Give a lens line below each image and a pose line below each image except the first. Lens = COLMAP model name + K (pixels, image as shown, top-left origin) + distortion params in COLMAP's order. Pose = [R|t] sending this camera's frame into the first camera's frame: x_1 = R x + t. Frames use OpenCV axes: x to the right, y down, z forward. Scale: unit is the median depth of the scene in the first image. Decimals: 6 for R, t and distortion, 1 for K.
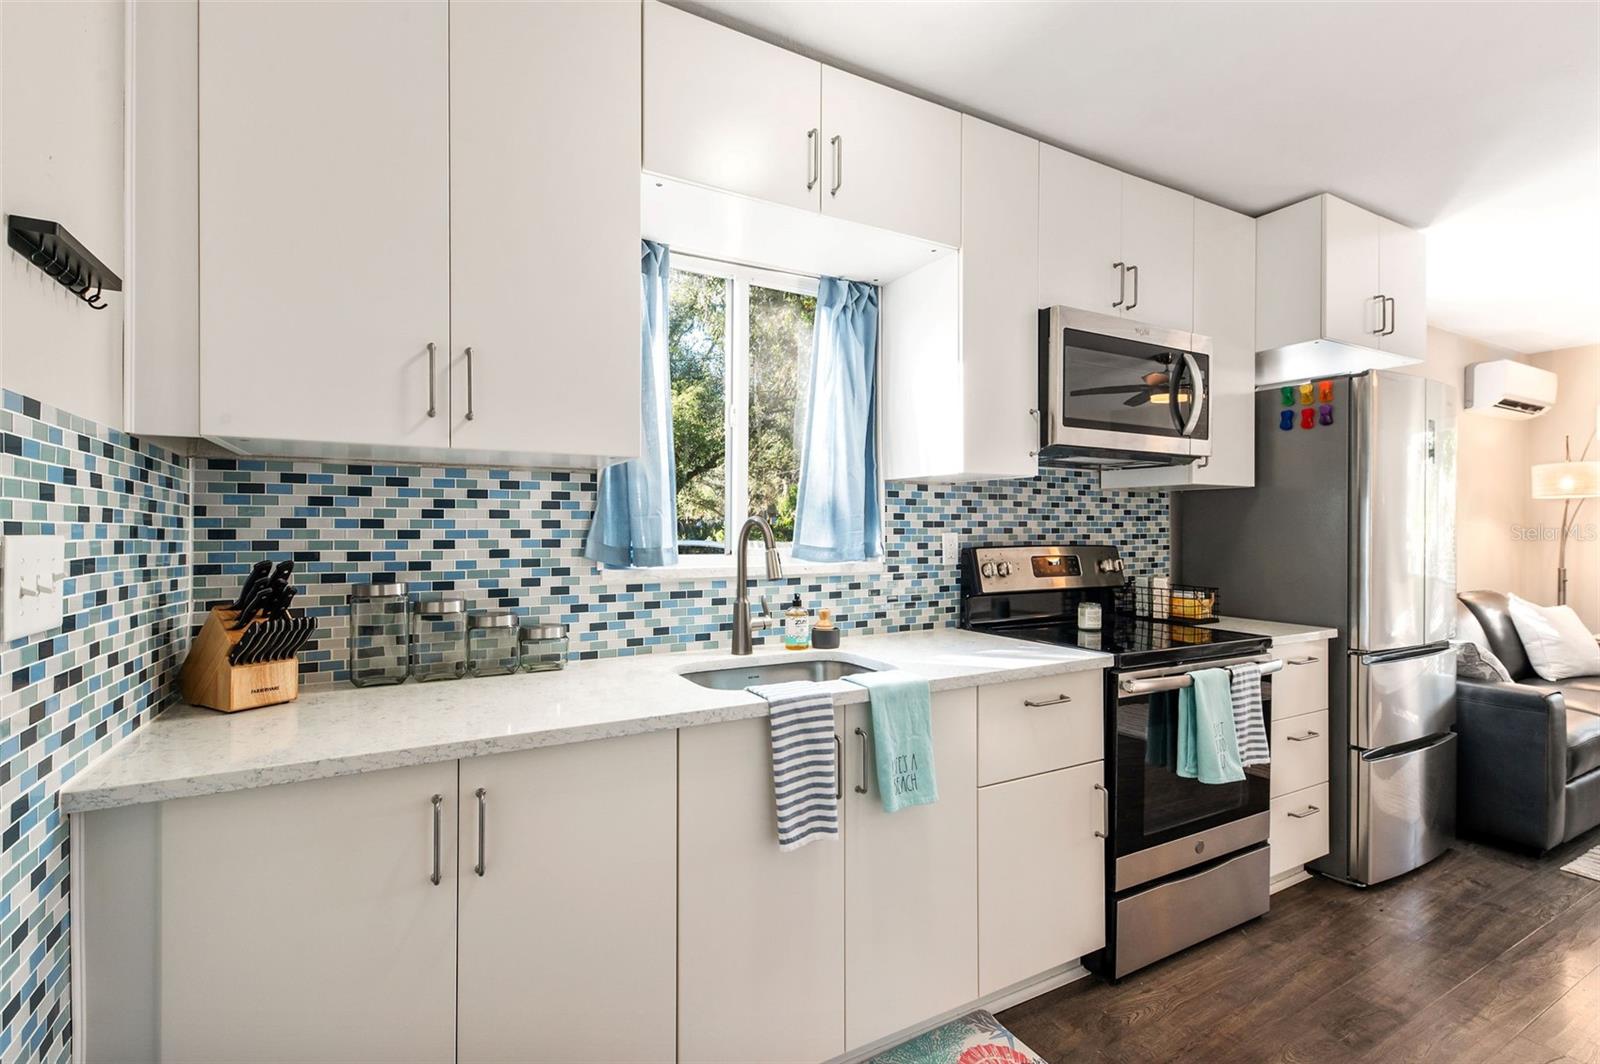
lens RADIAL K [[742.4, 0, 800.0], [0, 742.4, 532.0], [0, 0, 1]] dist [-0.003171, -0.000456]
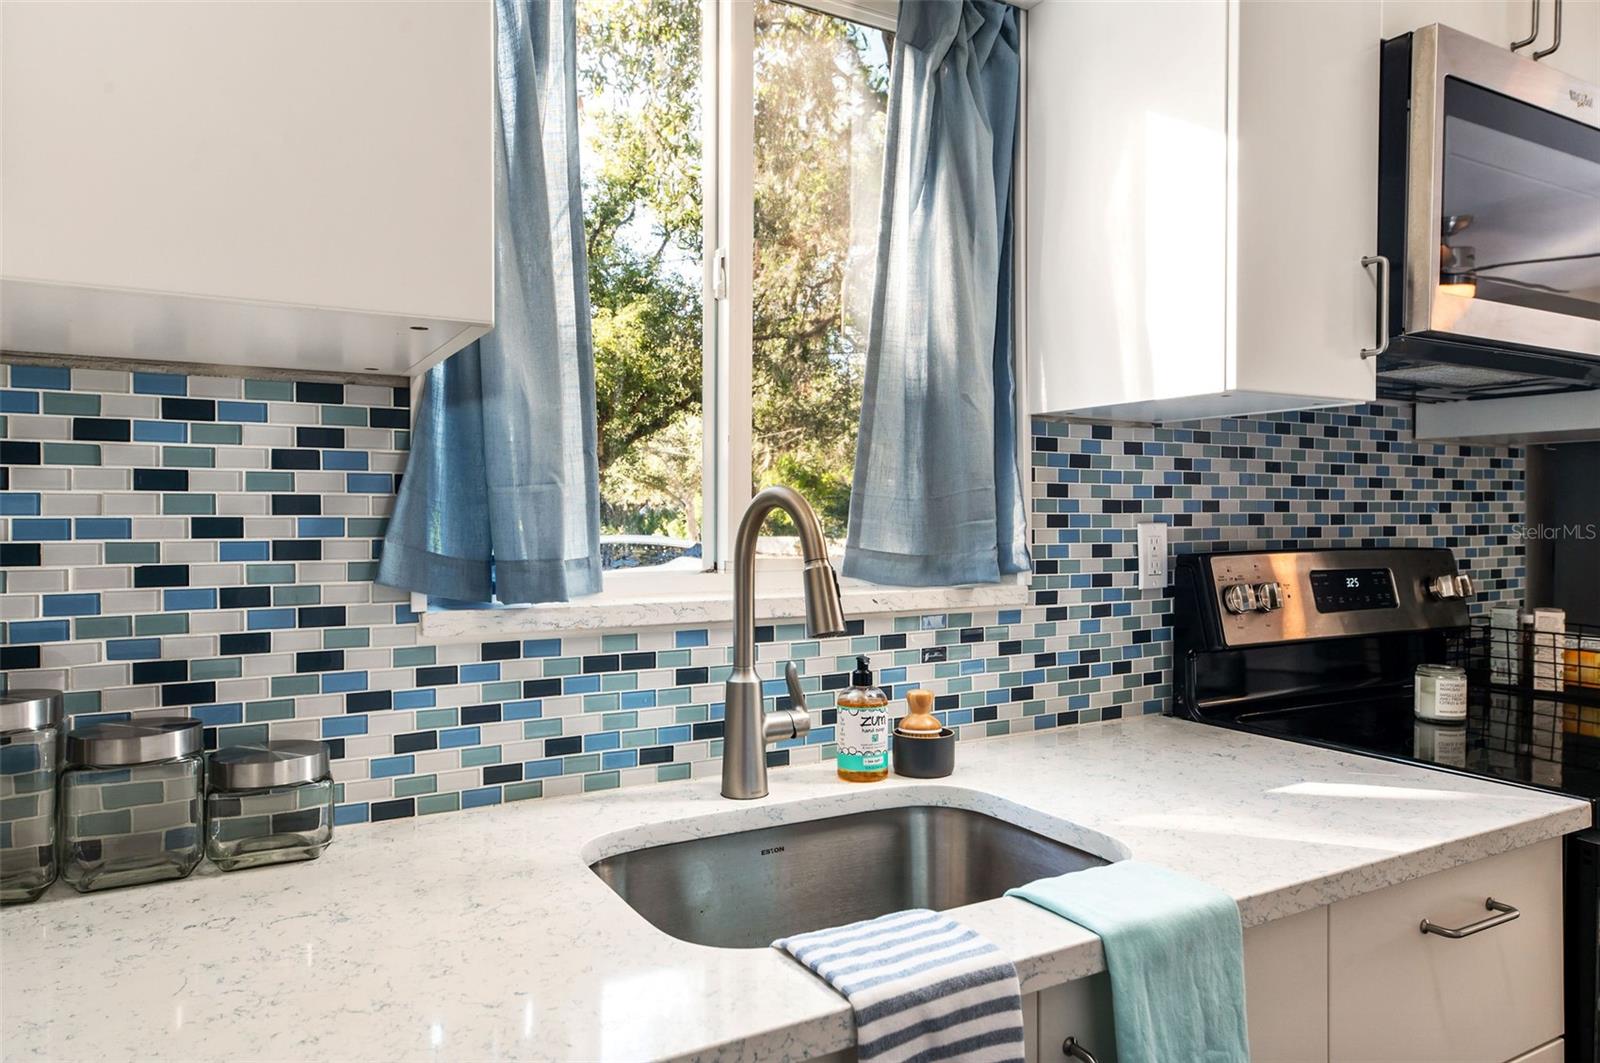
lens RADIAL K [[1055.2, 0, 800.0], [0, 1055.2, 531.5], [0, 0, 1]] dist [0.008877, 0.002733]
pose [[0.999925, -0.001148, 0.012191, -0.050210], [0.001043, 0.999962, 0.008670, -0.000197], [-0.012201, -0.008656, 0.999888, 0.349181]]
